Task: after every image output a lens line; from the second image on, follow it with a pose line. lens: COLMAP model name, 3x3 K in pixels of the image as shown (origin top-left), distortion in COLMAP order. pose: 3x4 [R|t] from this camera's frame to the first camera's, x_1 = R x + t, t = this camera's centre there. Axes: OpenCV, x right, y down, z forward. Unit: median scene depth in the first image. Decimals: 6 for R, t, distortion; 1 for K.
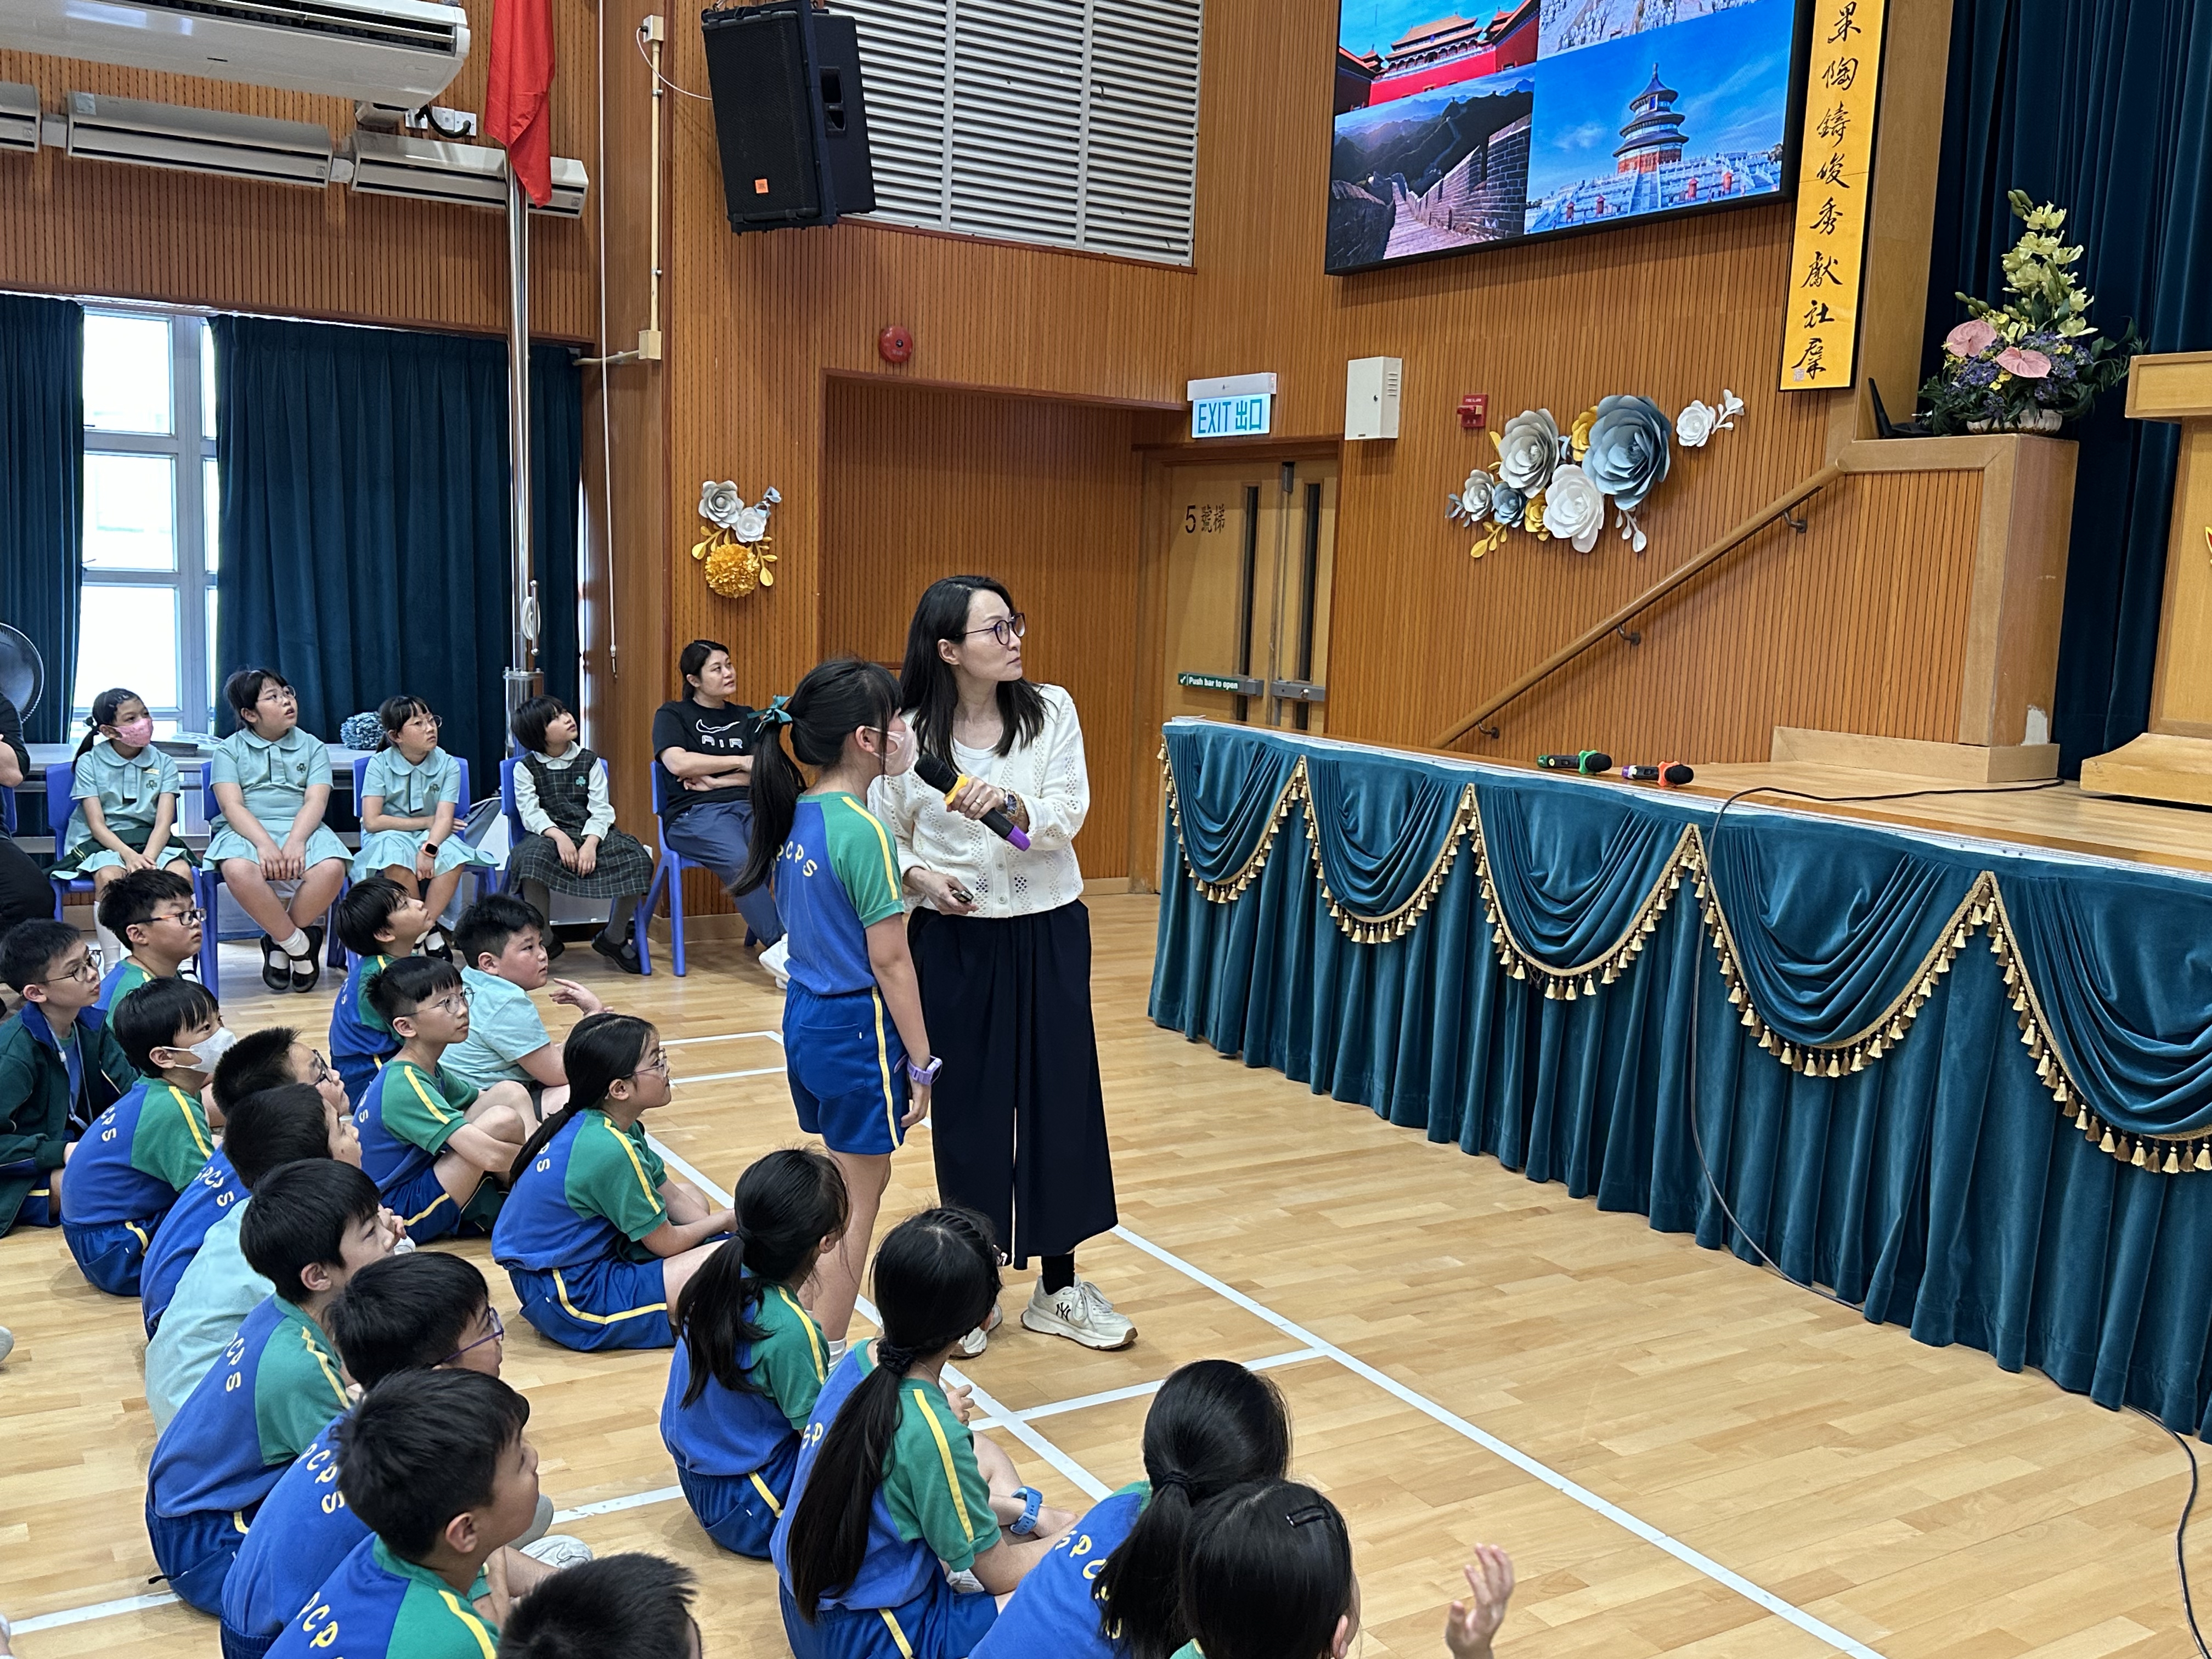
lens RADIAL K [[1971.1, 0, 1106.0], [0, 1971.1, 829.5], [0, 0, 1]] dist [0.124165, -0.252893]
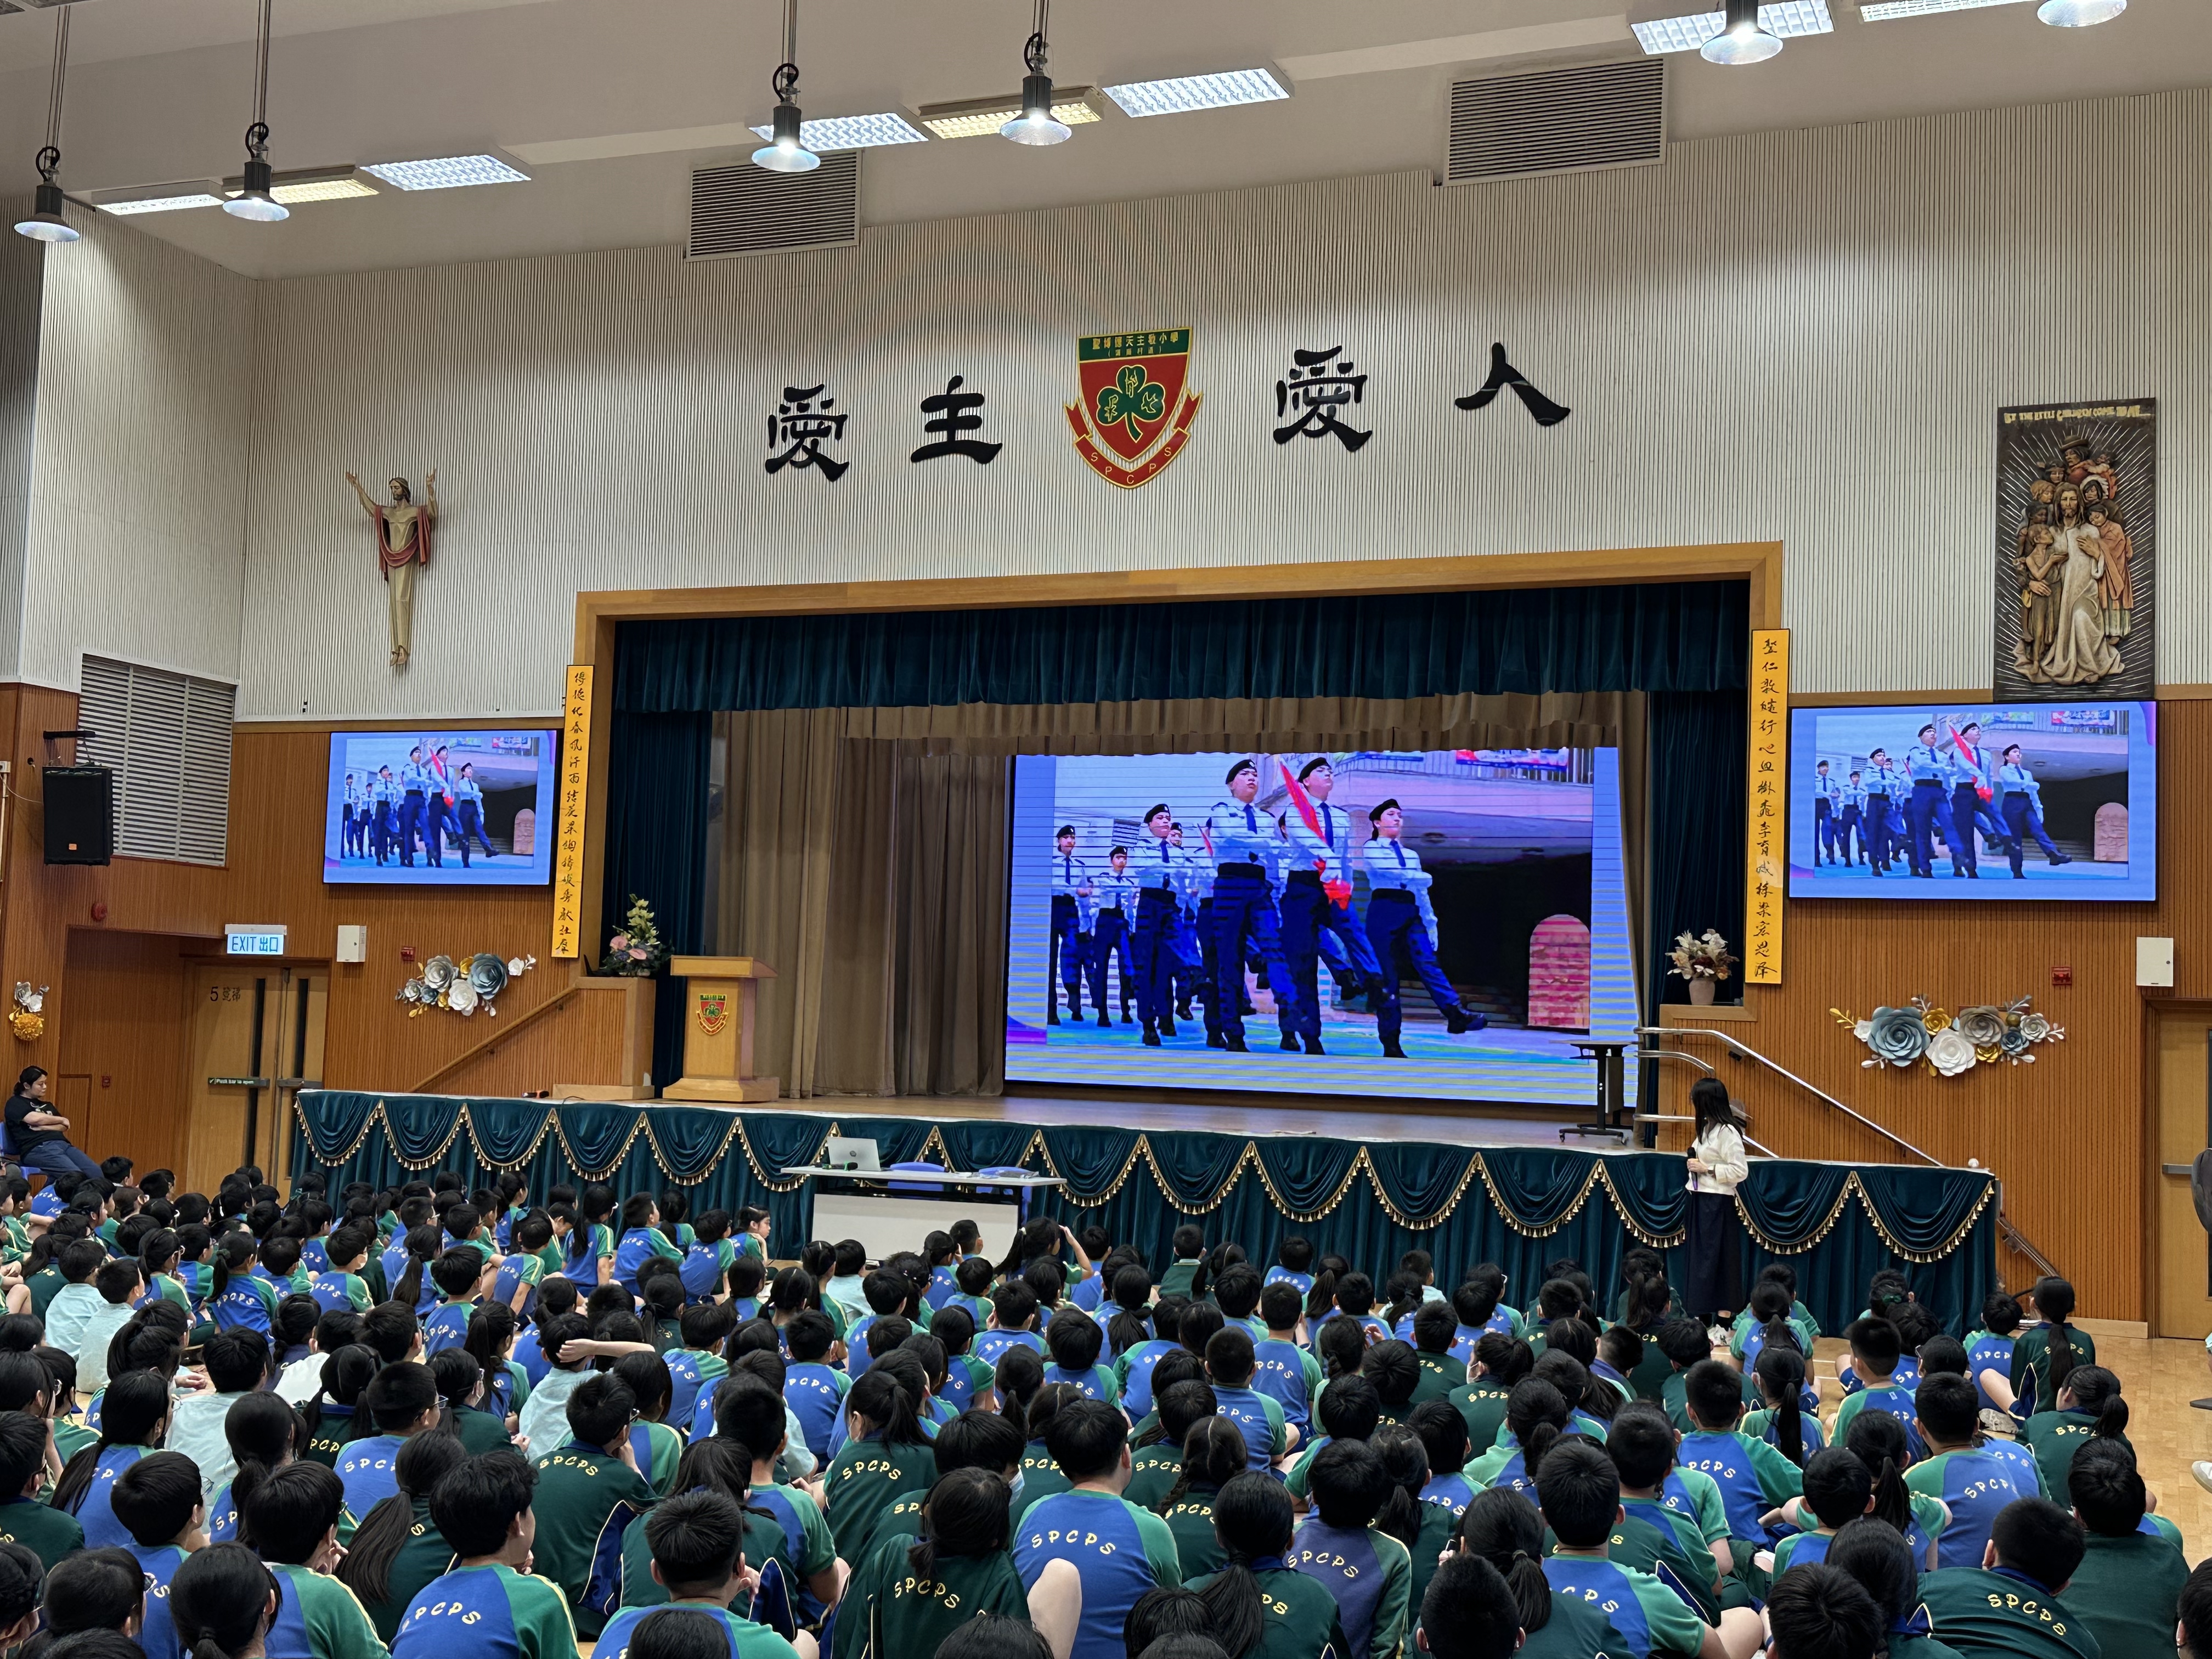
lens RADIAL K [[2591.0, 0, 1098.4], [0, 2591.0, 867.5], [0, 0, 1]] dist [0.221921, -0.445465]
pose [[0.804638, 0.026980, 0.593153, -1.168667], [0.075002, 0.986347, -0.146609, 0.232189], [-0.589010, 0.162455, 0.791628, -2.250907]]
